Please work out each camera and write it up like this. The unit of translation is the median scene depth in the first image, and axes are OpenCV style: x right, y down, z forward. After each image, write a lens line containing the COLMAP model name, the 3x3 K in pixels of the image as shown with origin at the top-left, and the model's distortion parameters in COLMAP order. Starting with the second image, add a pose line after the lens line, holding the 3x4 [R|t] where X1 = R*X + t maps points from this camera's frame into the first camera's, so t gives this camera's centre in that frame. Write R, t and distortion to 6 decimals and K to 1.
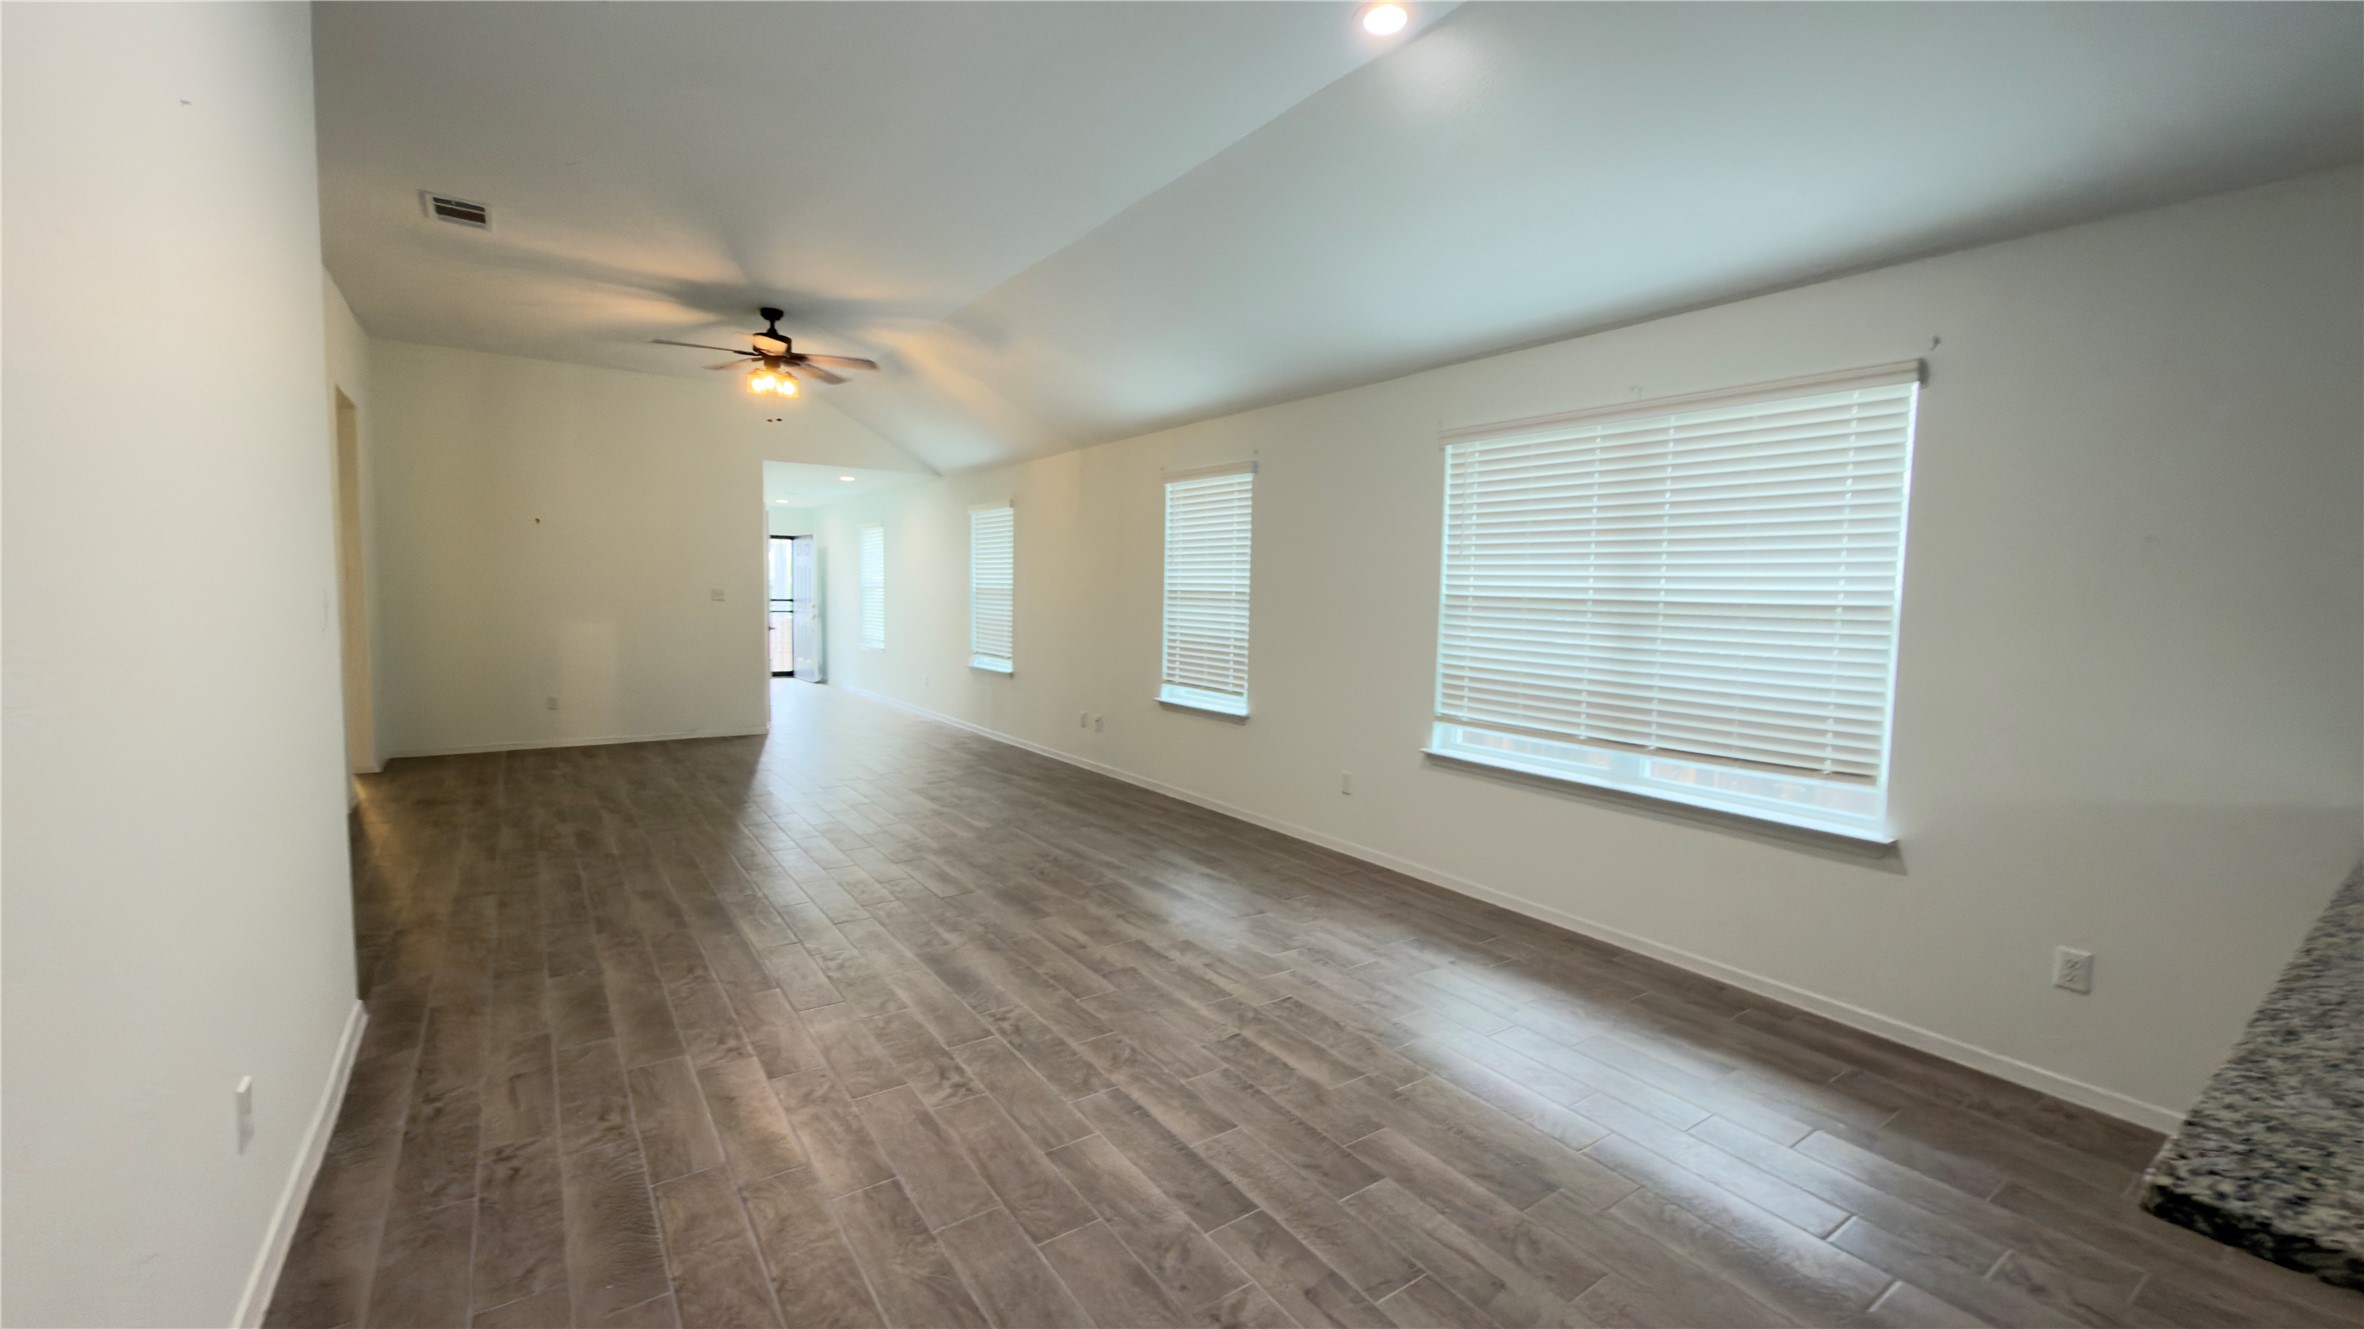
lens RADIAL K [[938.7, 0, 1180.3], [0, 938.7, 664.7], [0, 0, 1]] dist [-0.001017, 0.000335]
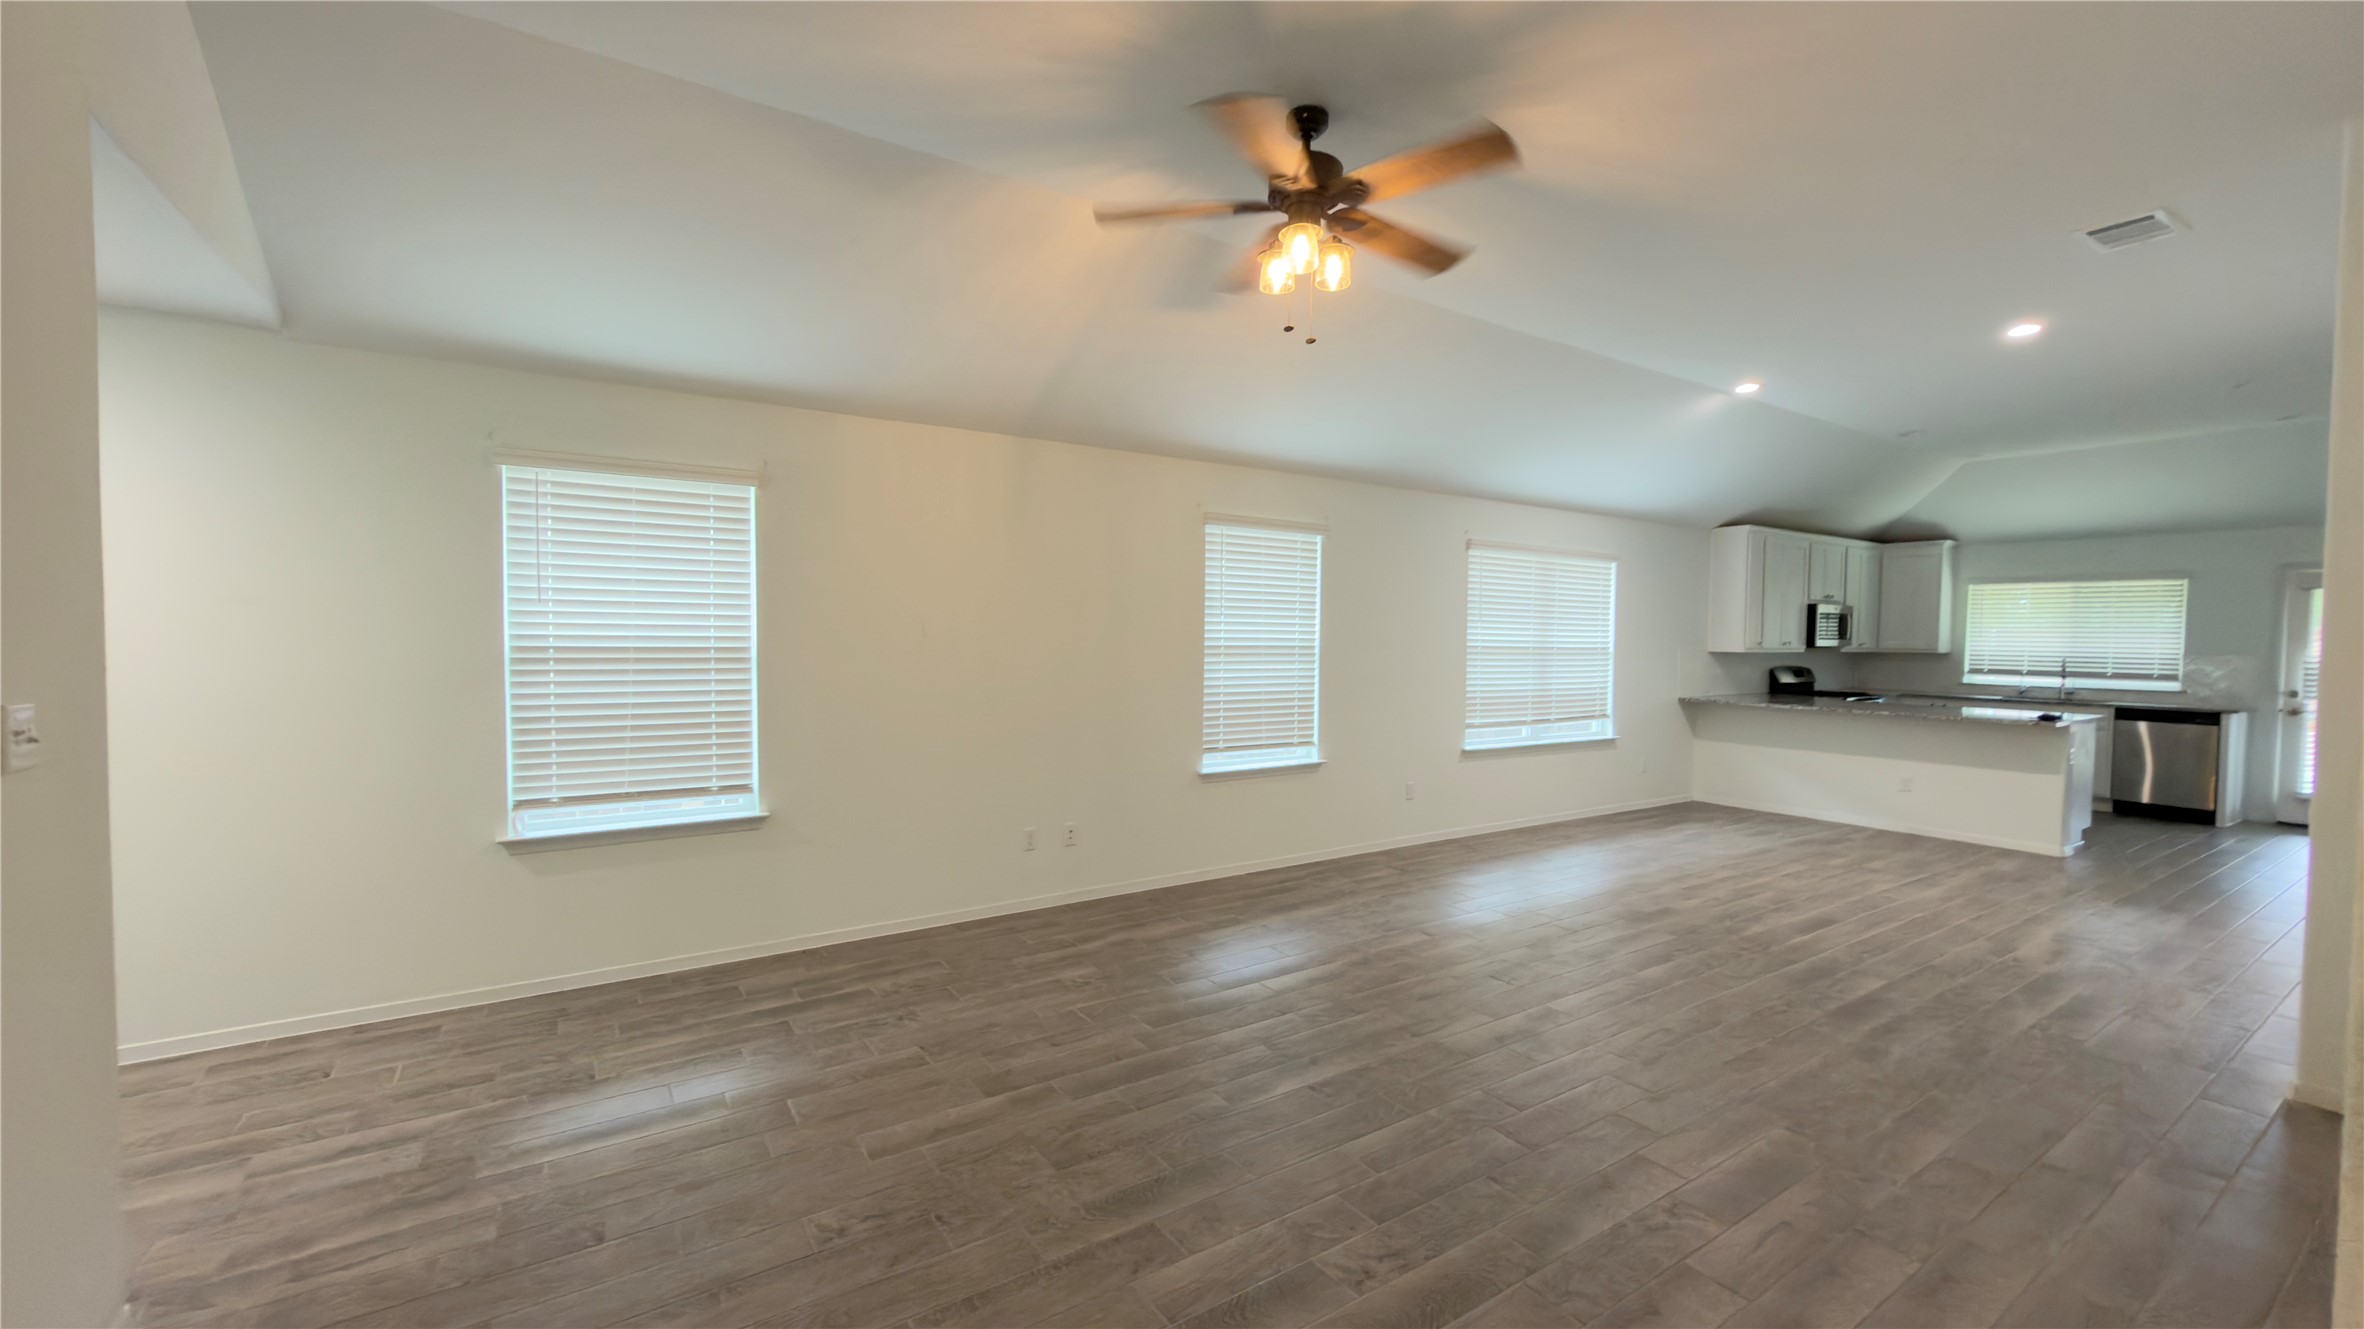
lens RADIAL K [[938.7, 0, 1184.7], [0, 938.7, 659.6], [0, 0, 1]] dist [-0.001017, 0.000335]
pose [[0.025552, -0.053704, 0.998230, -1.269244], [0.063478, 0.996628, 0.051993, -0.162430], [-0.997656, 0.062037, 0.028875, 1.429444]]
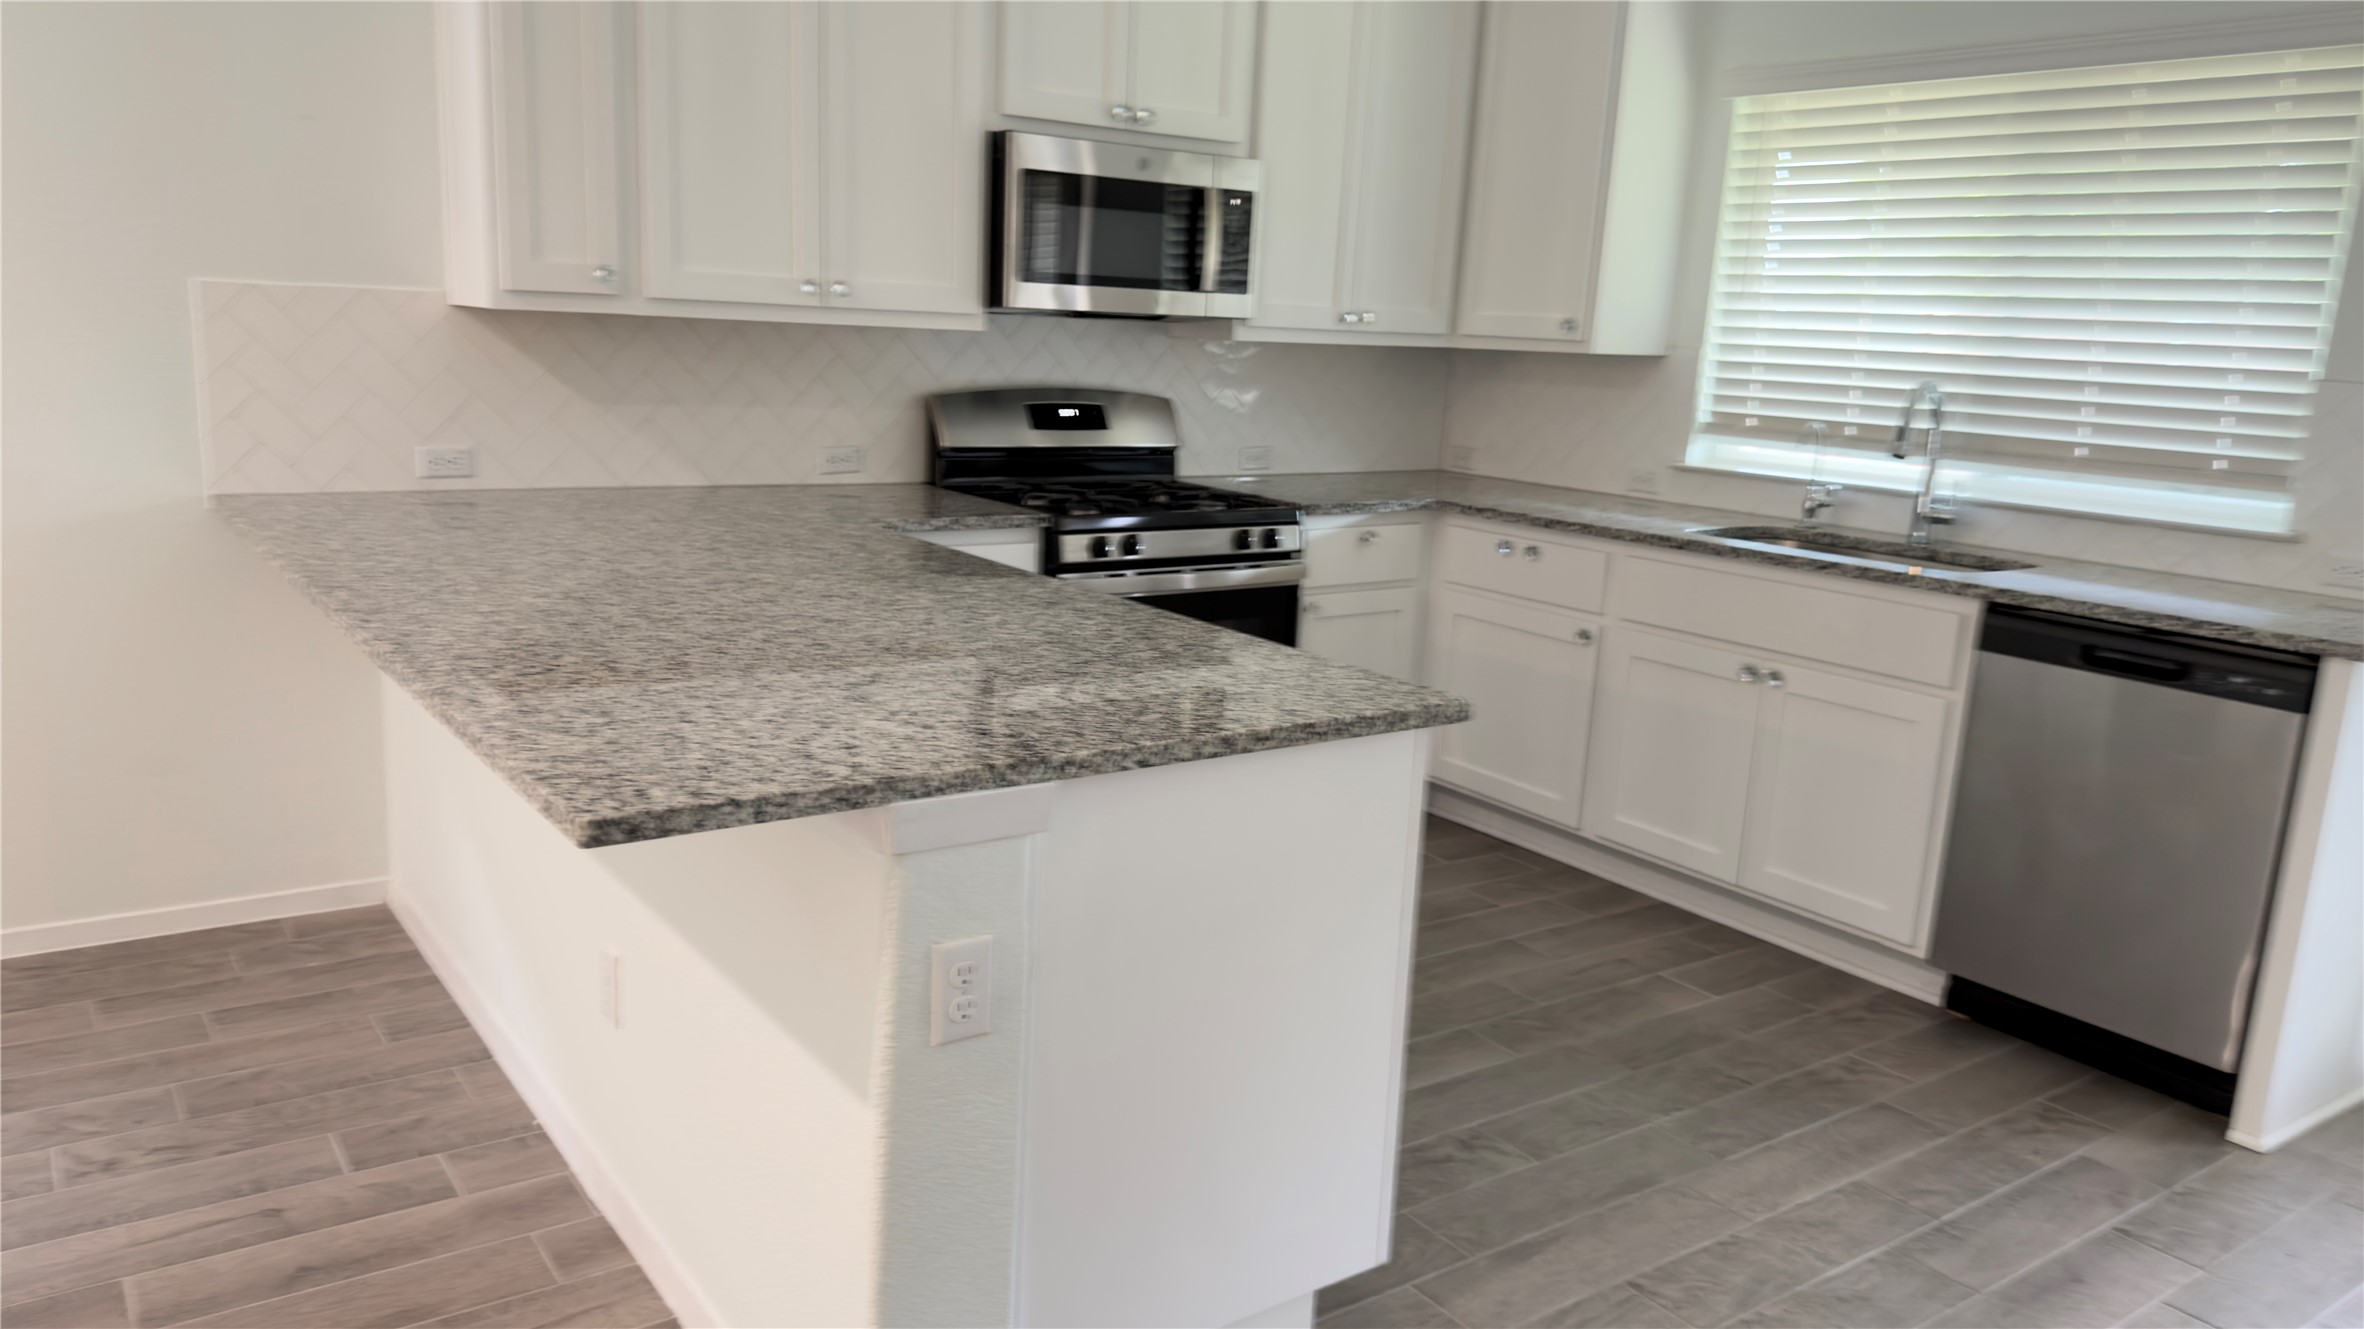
lens RADIAL K [[1667.1, 0, 1176.4], [0, 1667.1, 679.4], [0, 0, 1]] dist [0.062114, -0.086556]
pose [[-0.003978, -0.236424, 0.971642, -0.158823], [0.027869, 0.971246, 0.236442, -0.014777], [-0.999604, 0.028019, 0.002725, 0.043949]]
